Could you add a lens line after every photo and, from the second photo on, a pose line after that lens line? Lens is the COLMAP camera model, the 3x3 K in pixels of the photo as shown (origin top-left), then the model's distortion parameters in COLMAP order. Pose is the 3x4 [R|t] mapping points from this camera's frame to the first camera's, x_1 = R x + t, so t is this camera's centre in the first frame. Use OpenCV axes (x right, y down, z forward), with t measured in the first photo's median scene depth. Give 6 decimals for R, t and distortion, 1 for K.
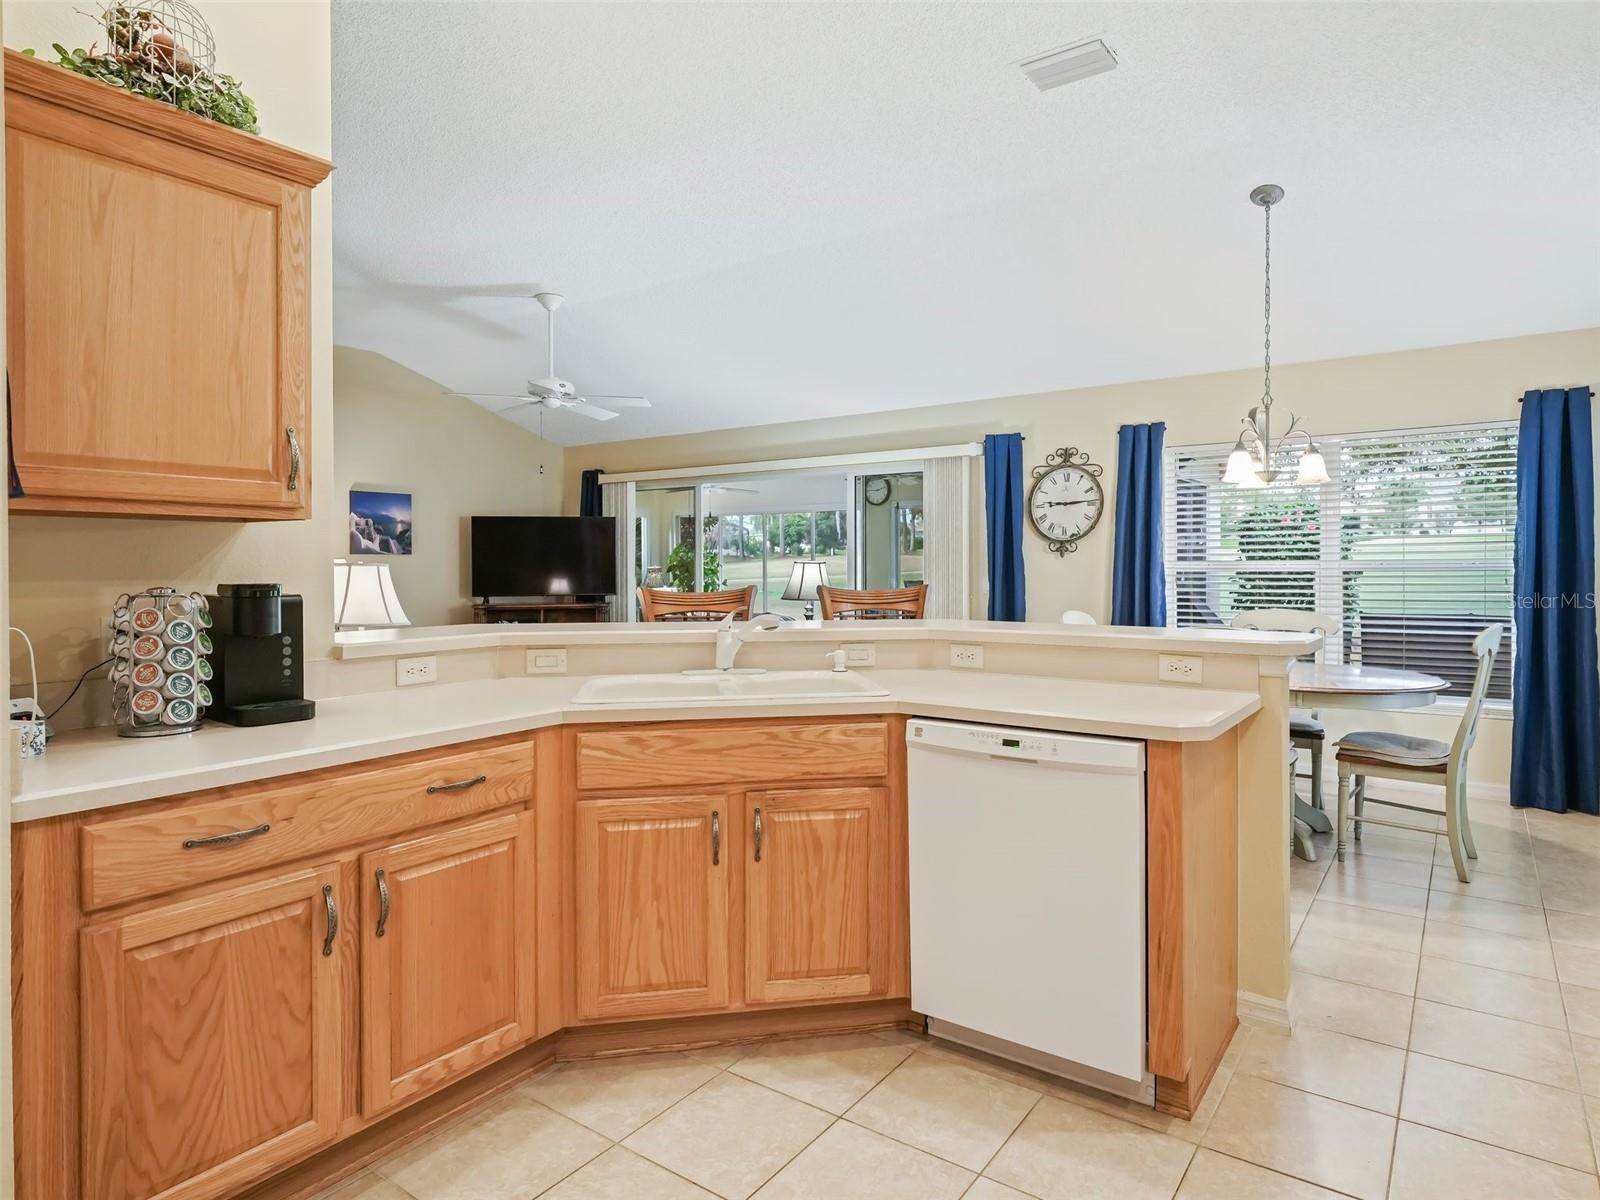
lens RADIAL K [[907.3, 0, 842.1], [0, 907.3, 572.6], [0, 0, 1]] dist [-0.005605, 0.001057]
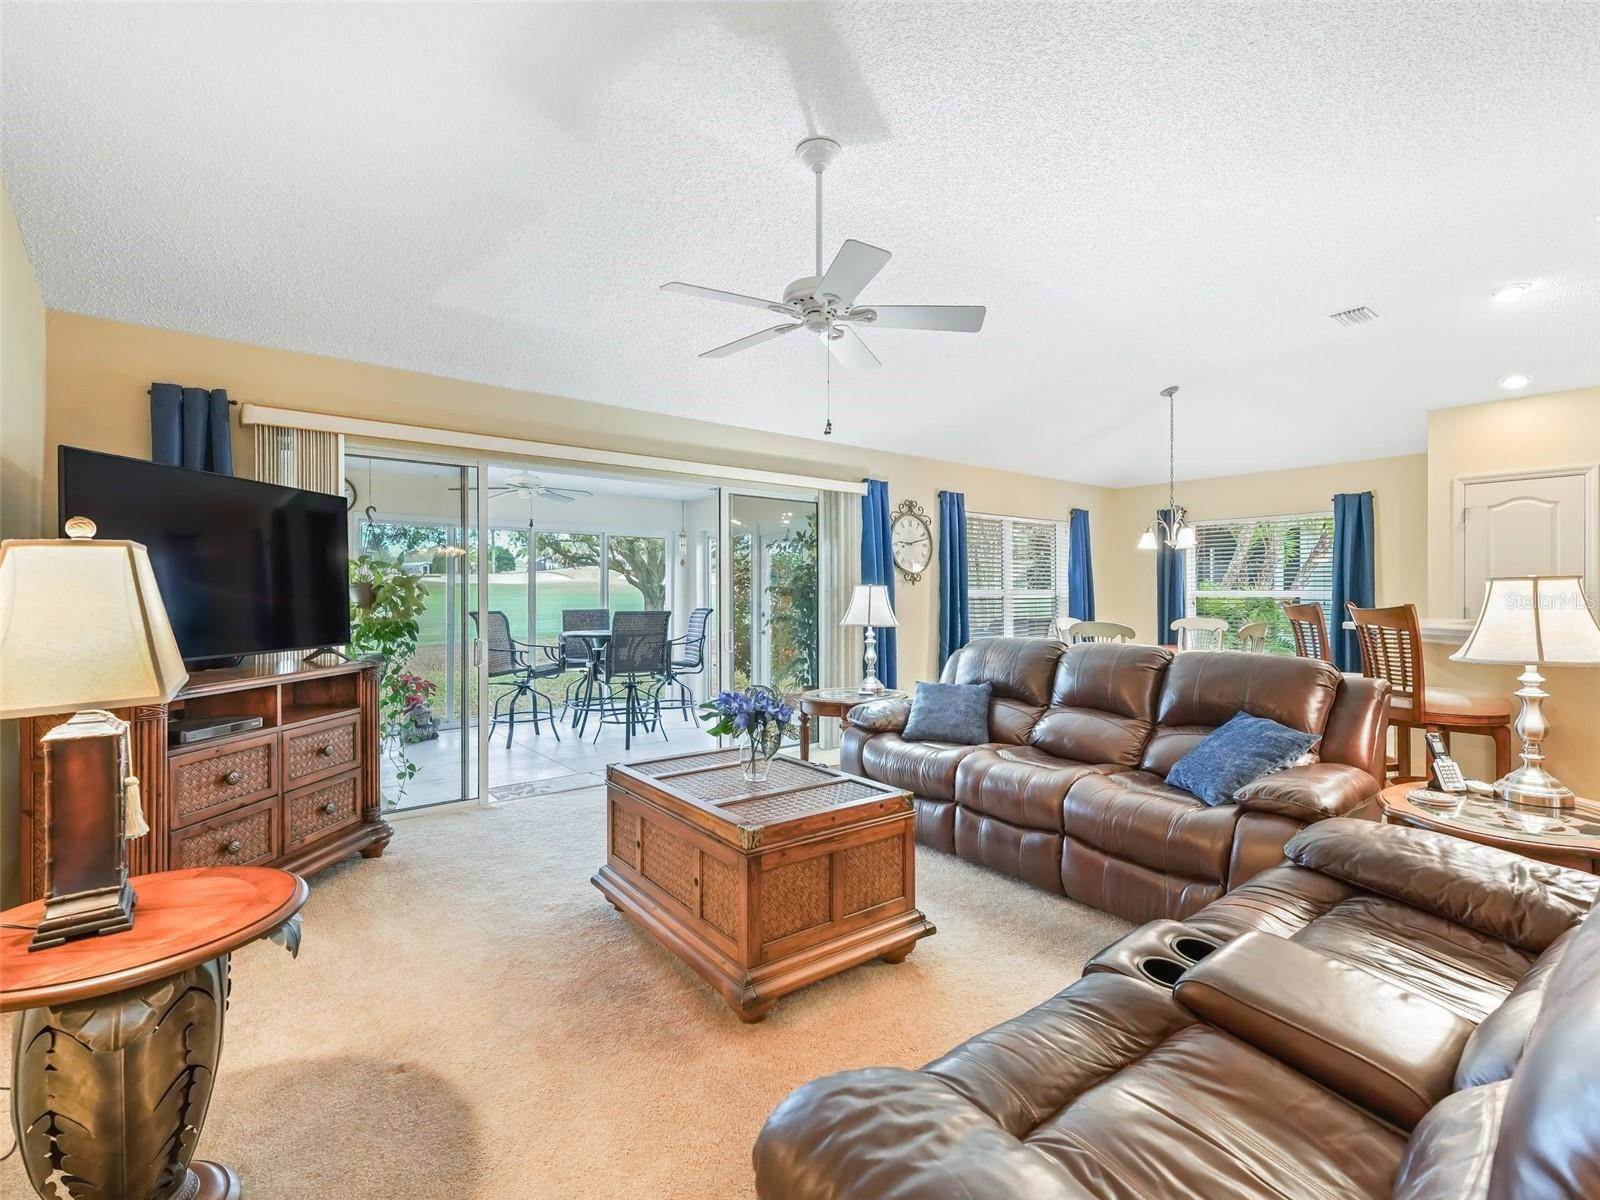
lens RADIAL K [[726.4, 0, 804.4], [0, 726.4, 589.6], [0, 0, 1]] dist [0.012705, -0.002933]
pose [[0.300577, 0.009615, 0.953709, -0.796968], [0.009302, 0.999872, -0.013012, 0.000681], [-0.953712, 0.012783, 0.300449, 0.861070]]
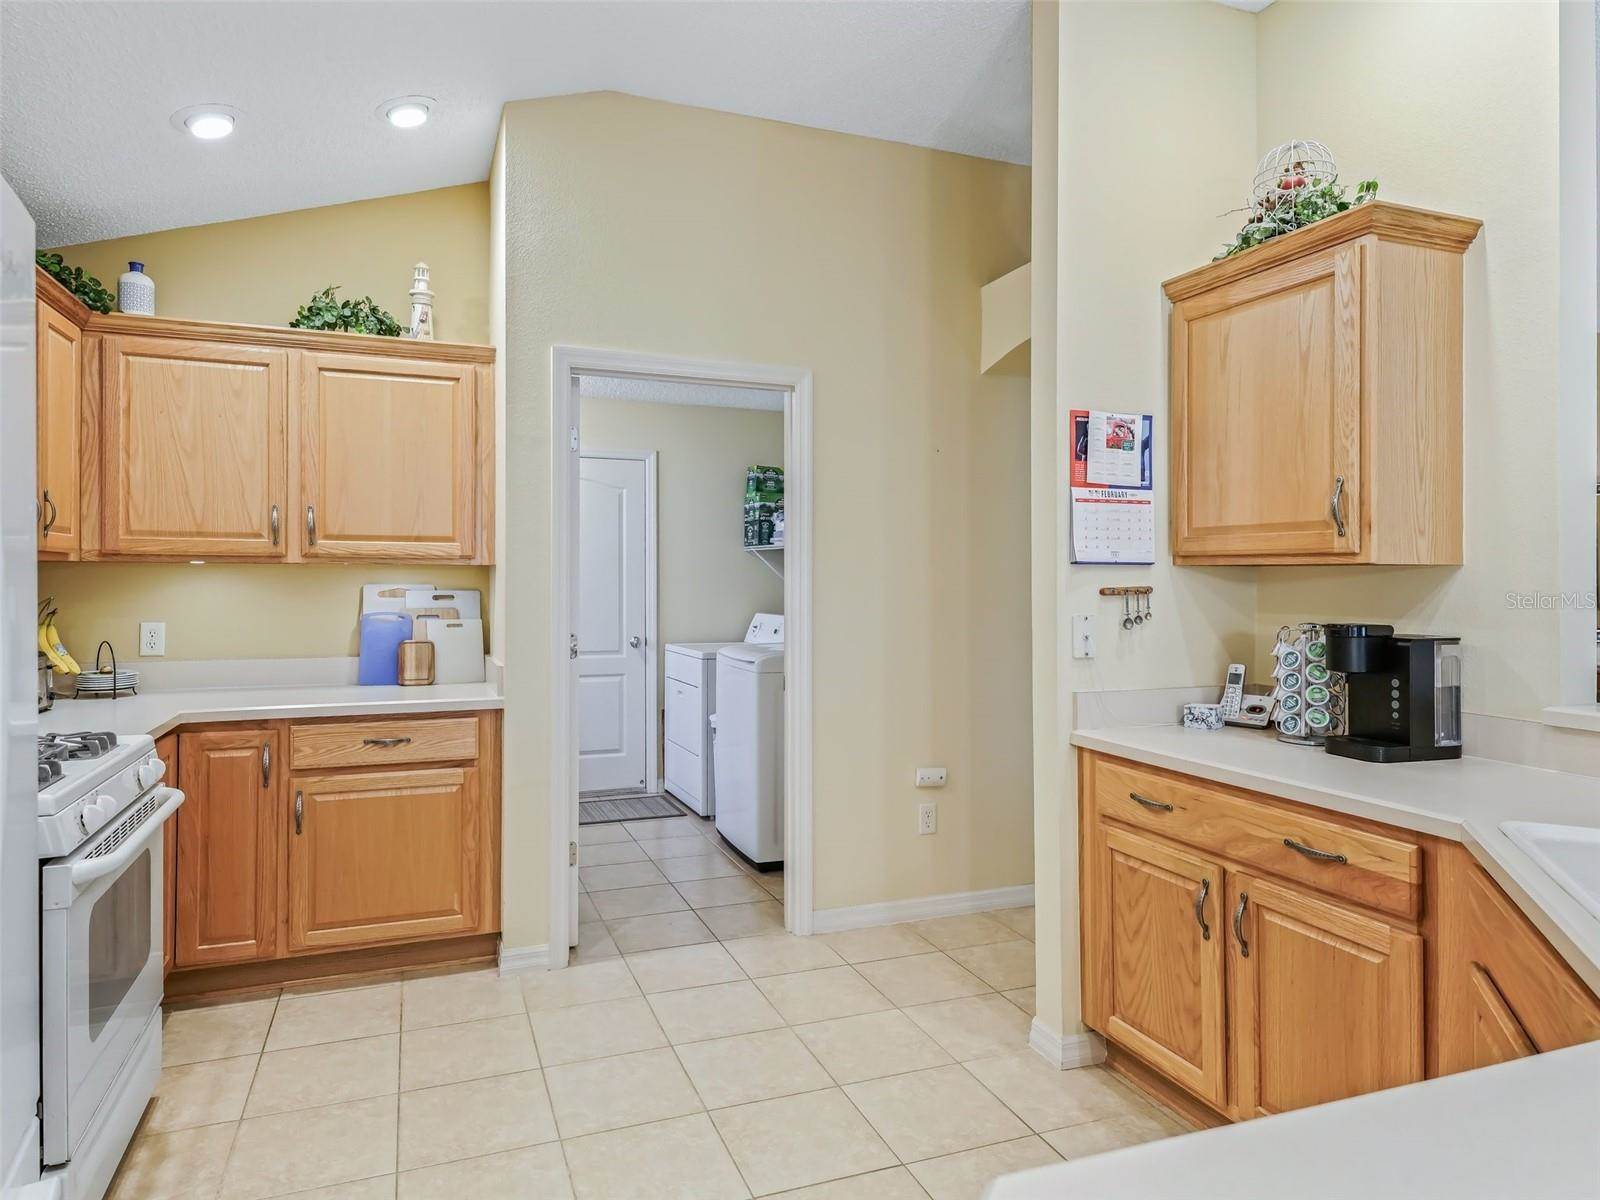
lens RADIAL K [[937.5, 0, 784.1], [0, 937.5, 584.9], [0, 0, 1]] dist [0.050542, -0.020743]
pose [[-0.567718, -0.001222, -0.823222, 0.223316], [-0.014307, 0.999863, 0.008382, -0.011565], [0.823099, 0.016537, -0.567657, 0.366304]]
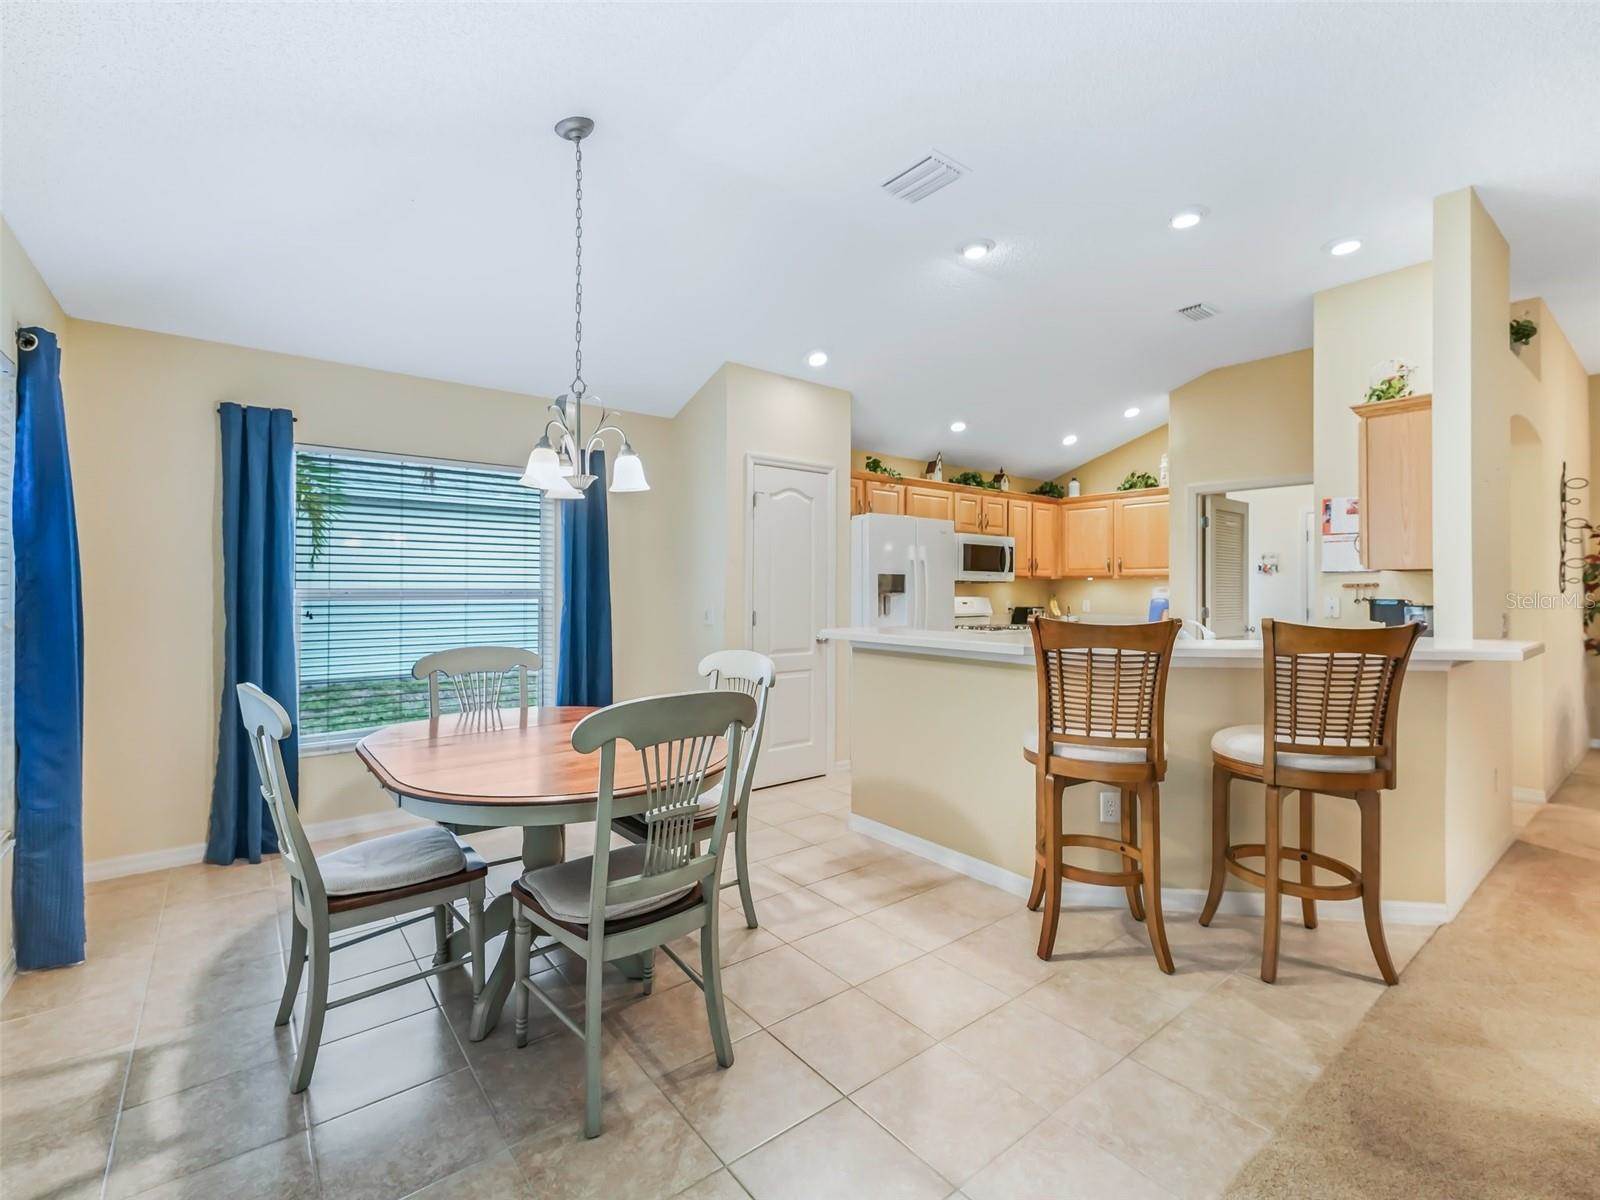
lens RADIAL K [[726.4, 0, 804.0], [0, 726.4, 586.4], [0, 0, 1]] dist [0.012705, -0.002933]
pose [[-0.954089, 0.001969, 0.299517, 0.055278], [0.004233, 0.999967, 0.006911, -0.013176], [-0.299494, 0.007862, -0.954066, 1.050278]]
